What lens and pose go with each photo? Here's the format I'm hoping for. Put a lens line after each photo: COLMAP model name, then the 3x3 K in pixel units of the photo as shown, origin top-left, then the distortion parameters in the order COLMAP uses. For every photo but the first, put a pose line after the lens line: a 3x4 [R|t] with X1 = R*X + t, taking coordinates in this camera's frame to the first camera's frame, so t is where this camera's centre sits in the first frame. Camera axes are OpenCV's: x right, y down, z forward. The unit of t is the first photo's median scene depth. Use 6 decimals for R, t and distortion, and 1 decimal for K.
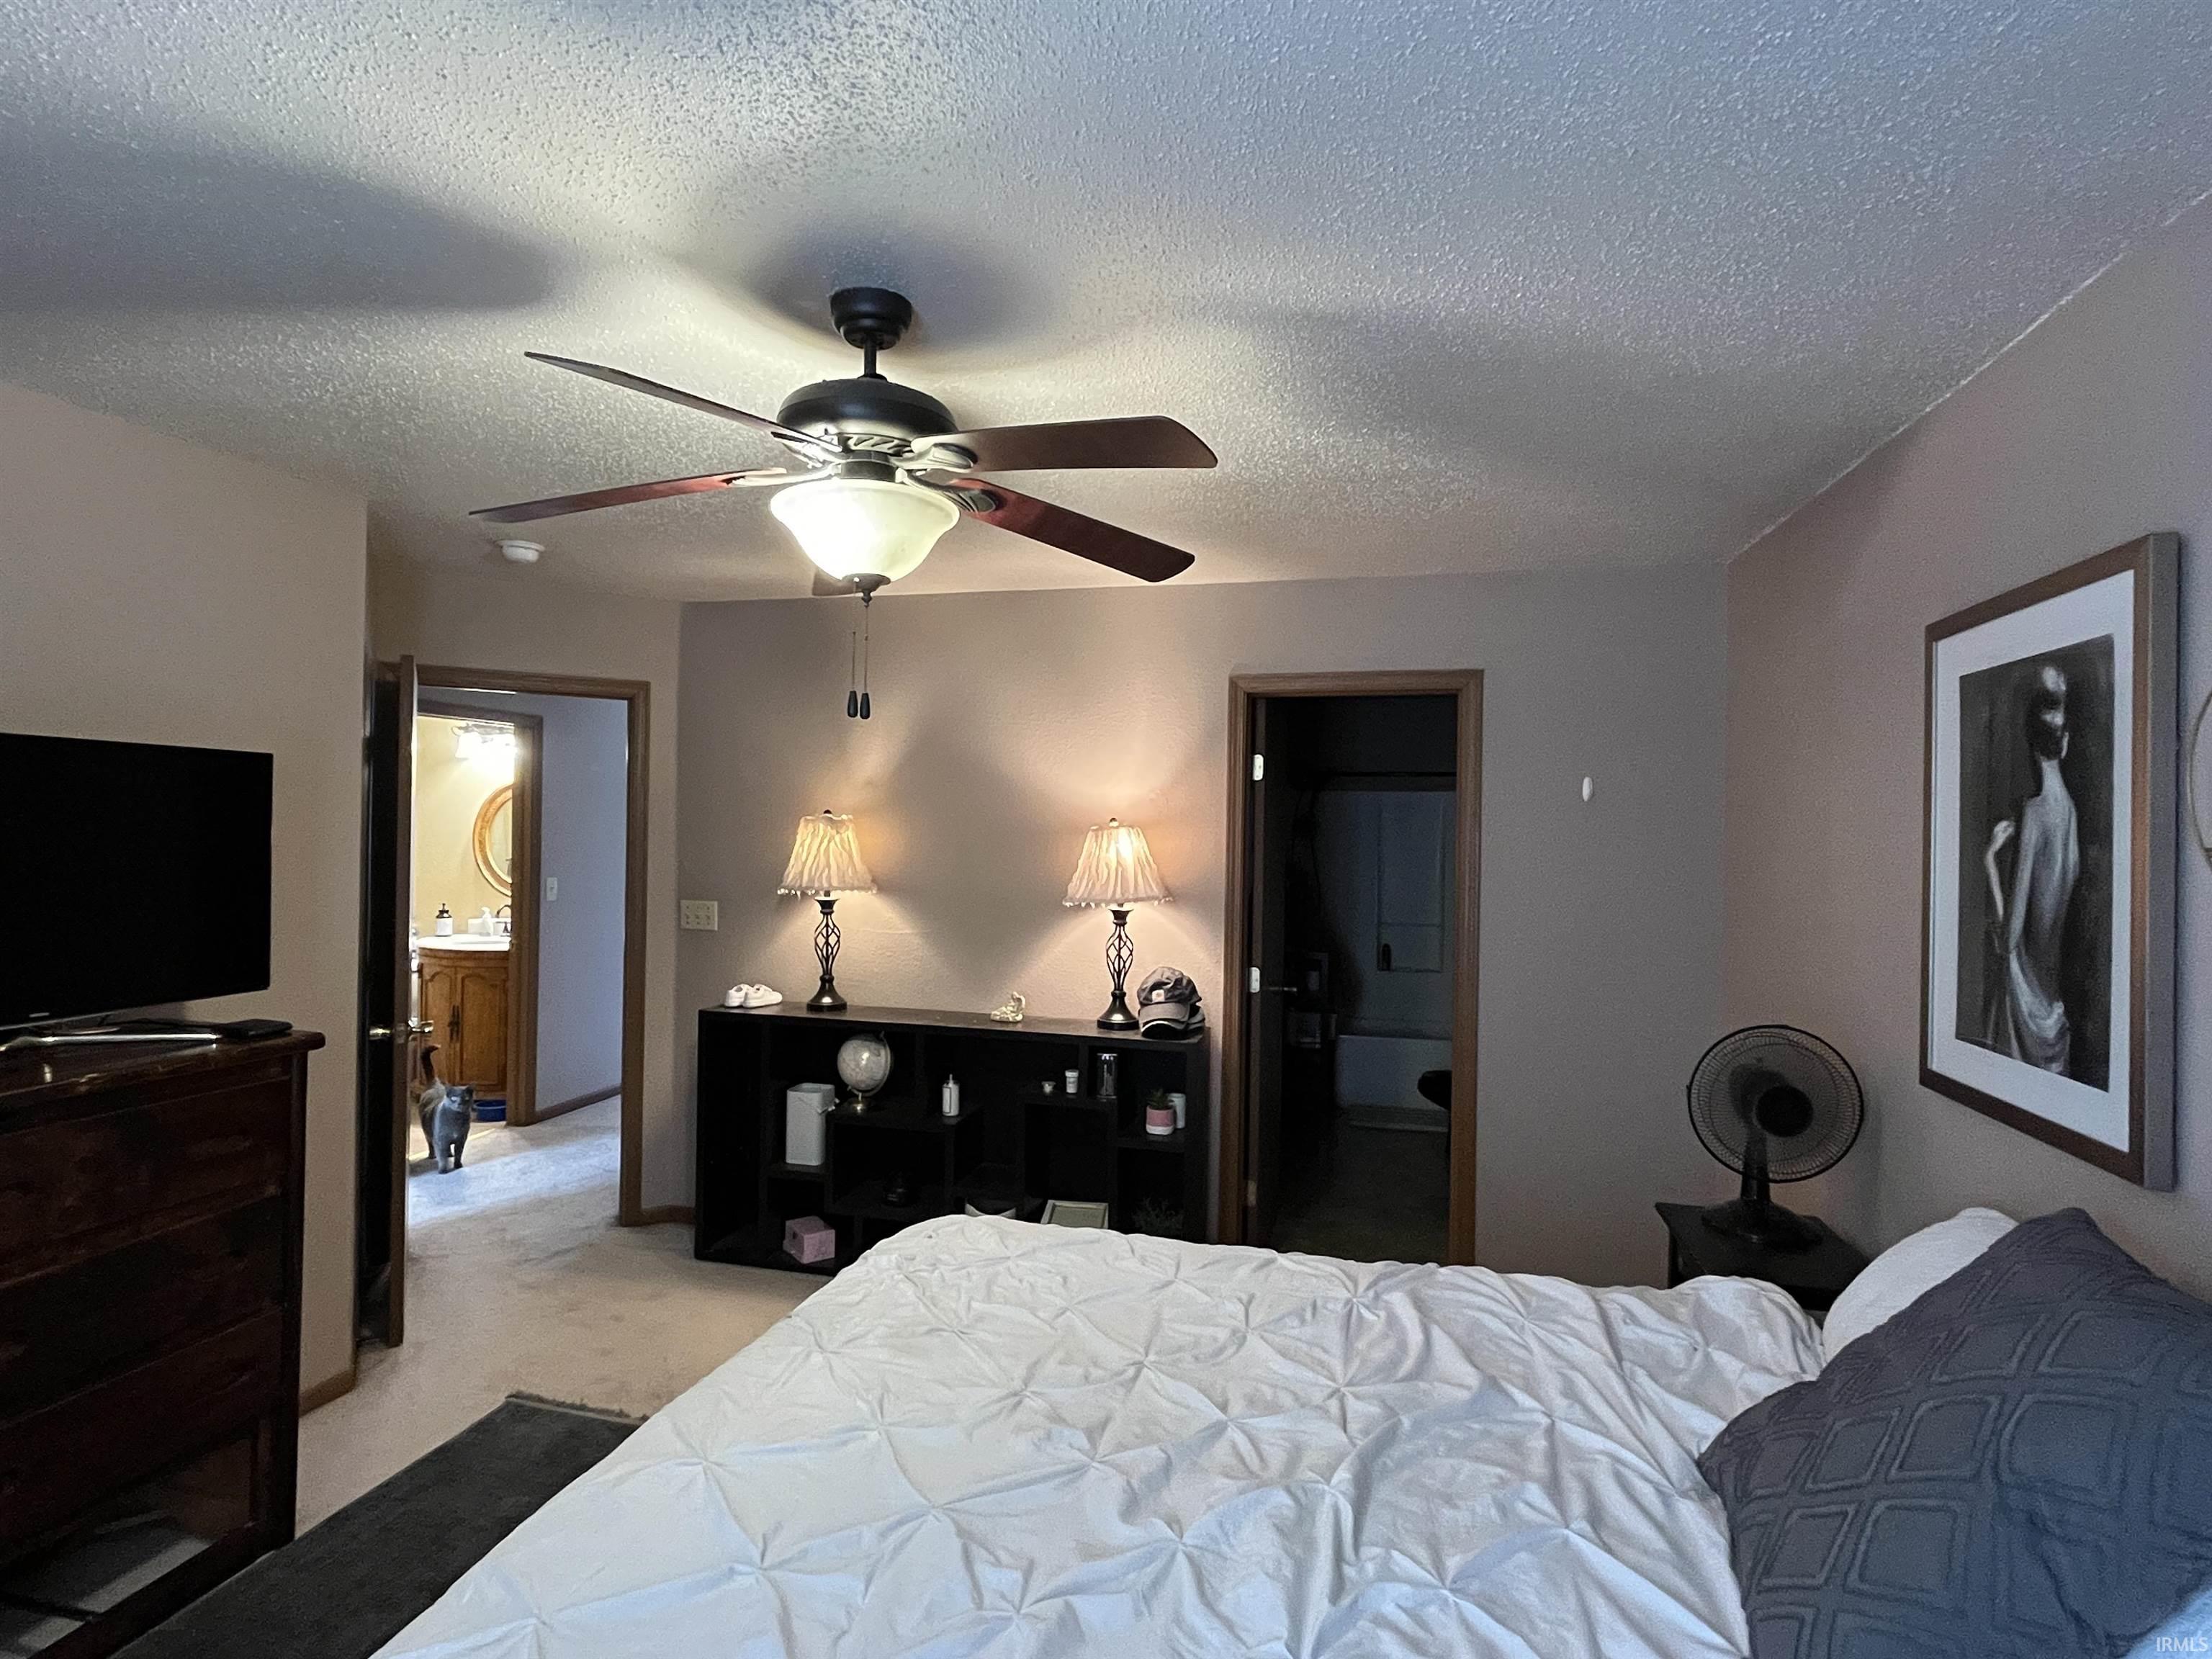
lens RADIAL K [[1141.0, 0, 1097.8], [0, 1141.0, 826.0], [0, 0, 1]] dist [0.002387, -0.000021]
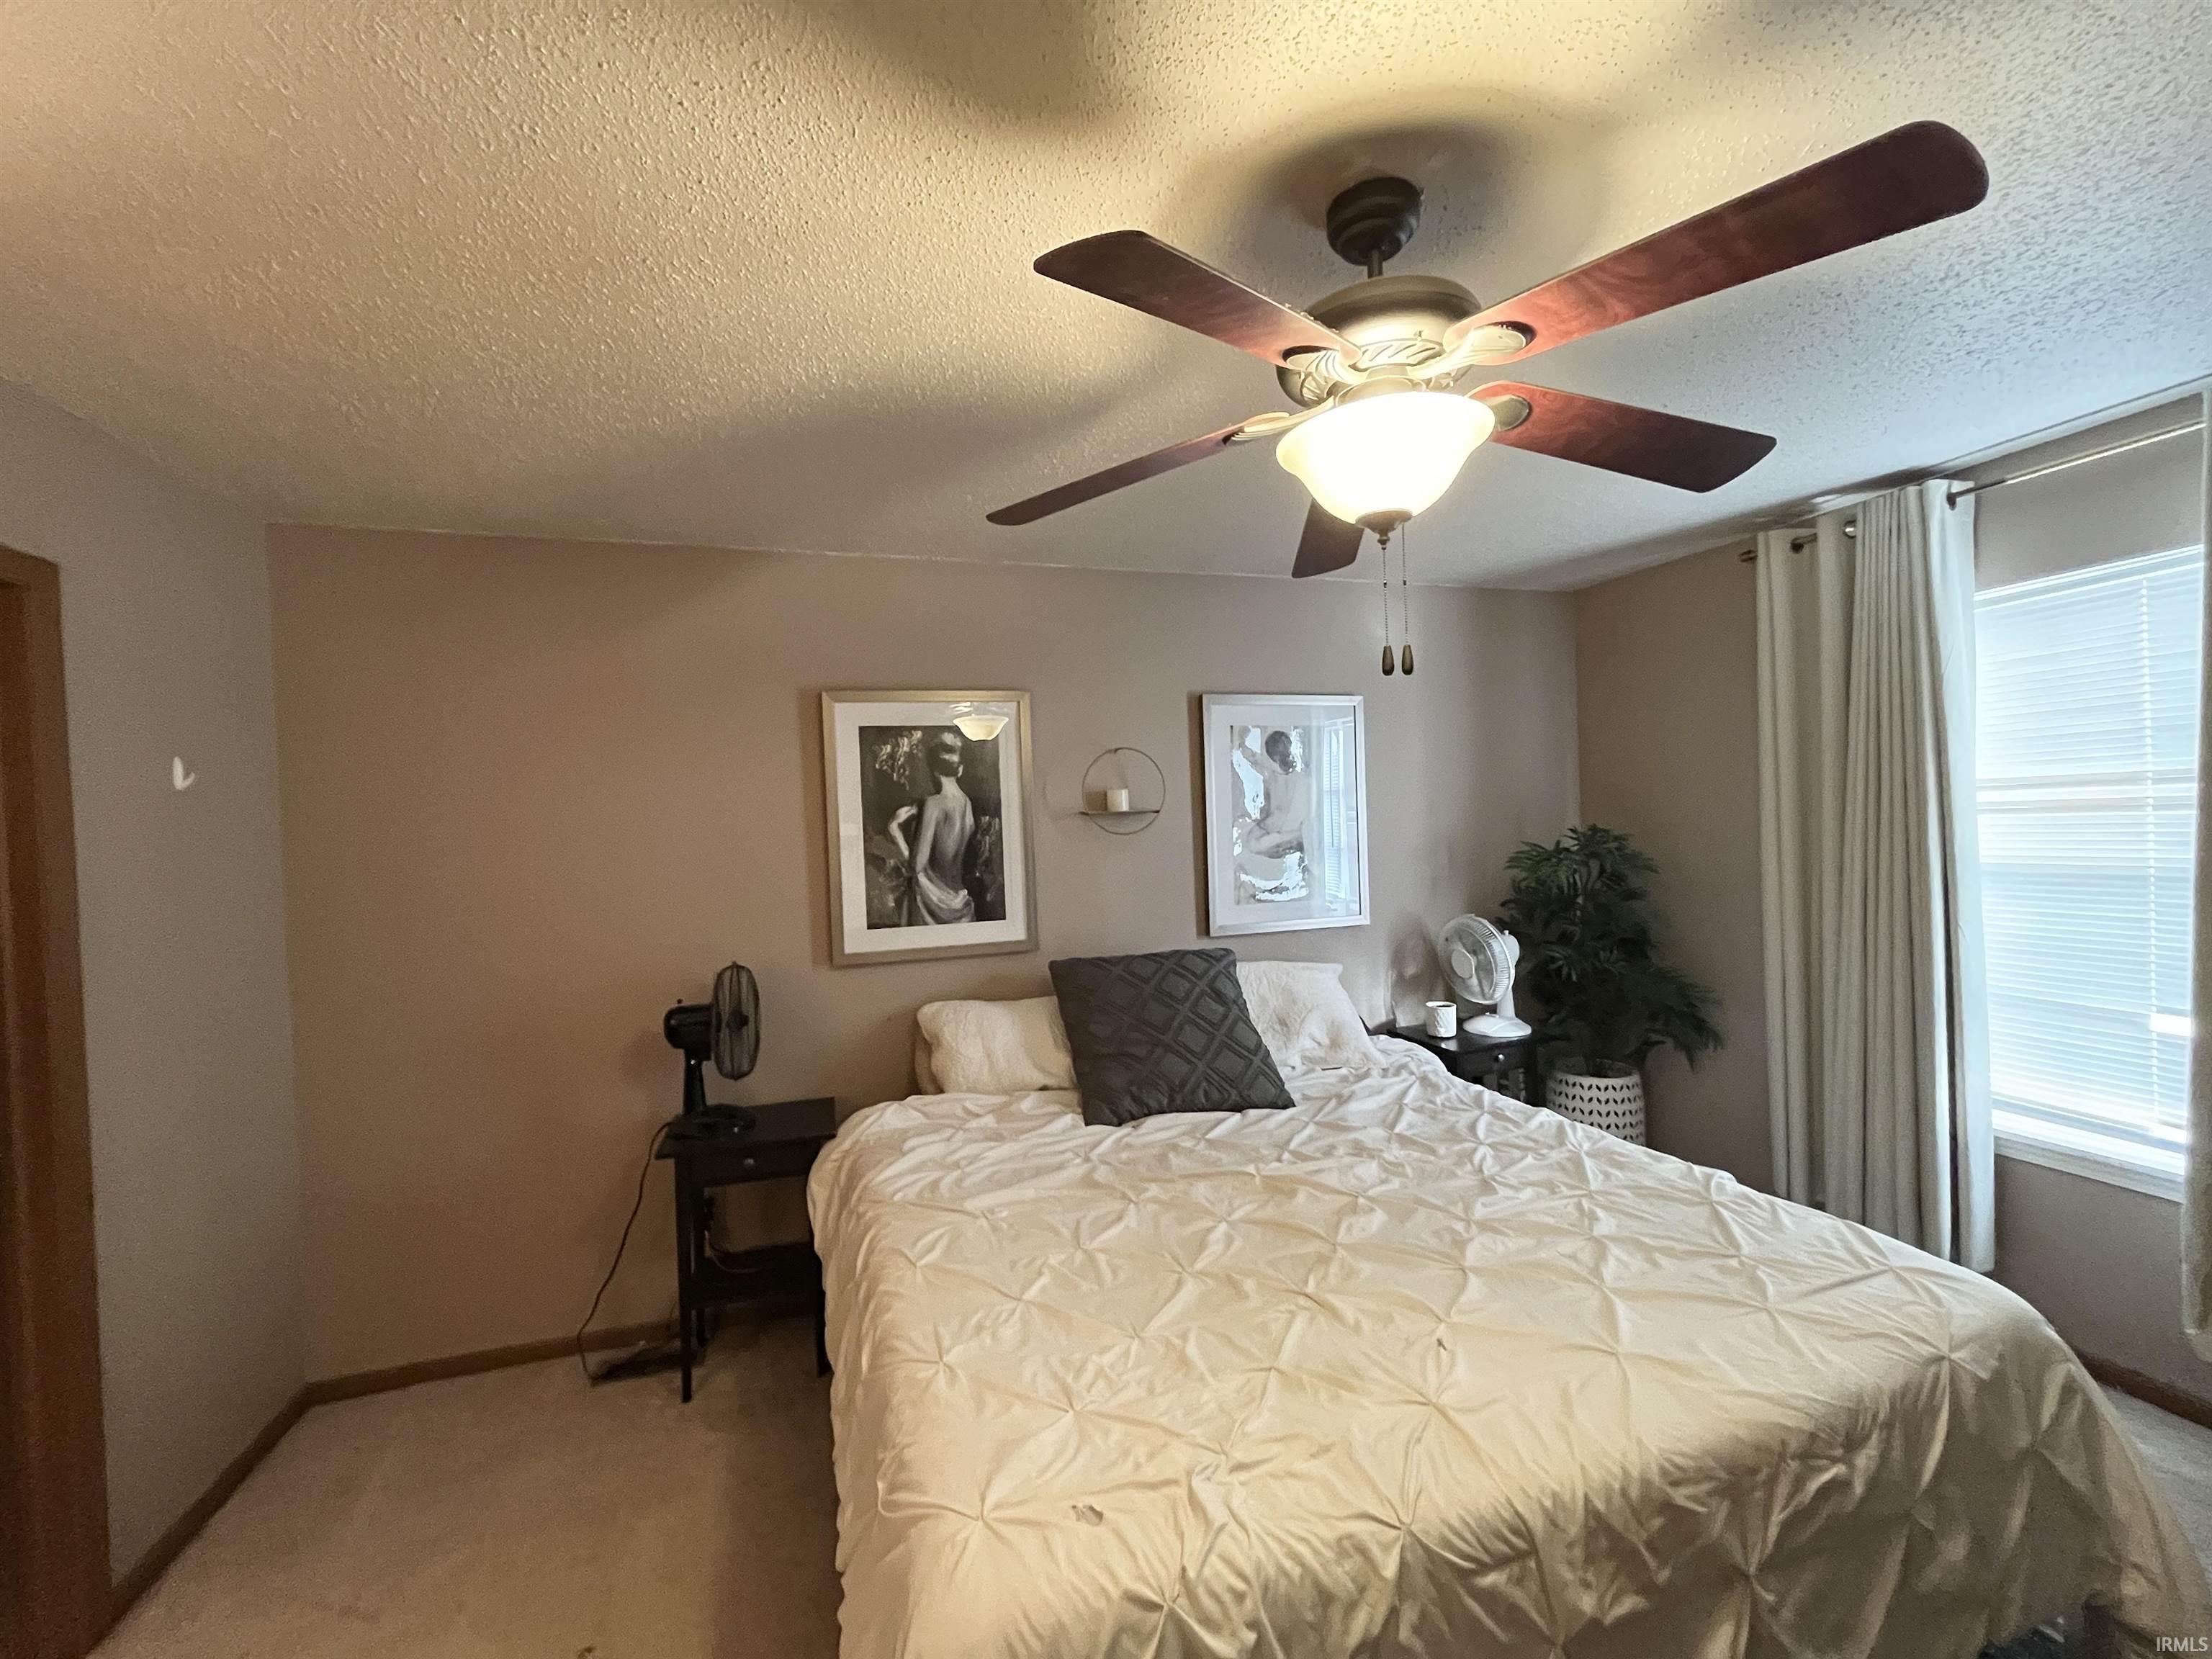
lens RADIAL K [[886.4, 0, 1095.5], [0, 886.4, 834.9], [0, 0, 1]] dist [-0.002554, -0.000910]
pose [[-0.516614, -0.015467, 0.856079, -0.704786], [0.024348, 0.999167, 0.032746, 0.001703], [-0.855872, 0.037761, -0.515807, 1.609482]]
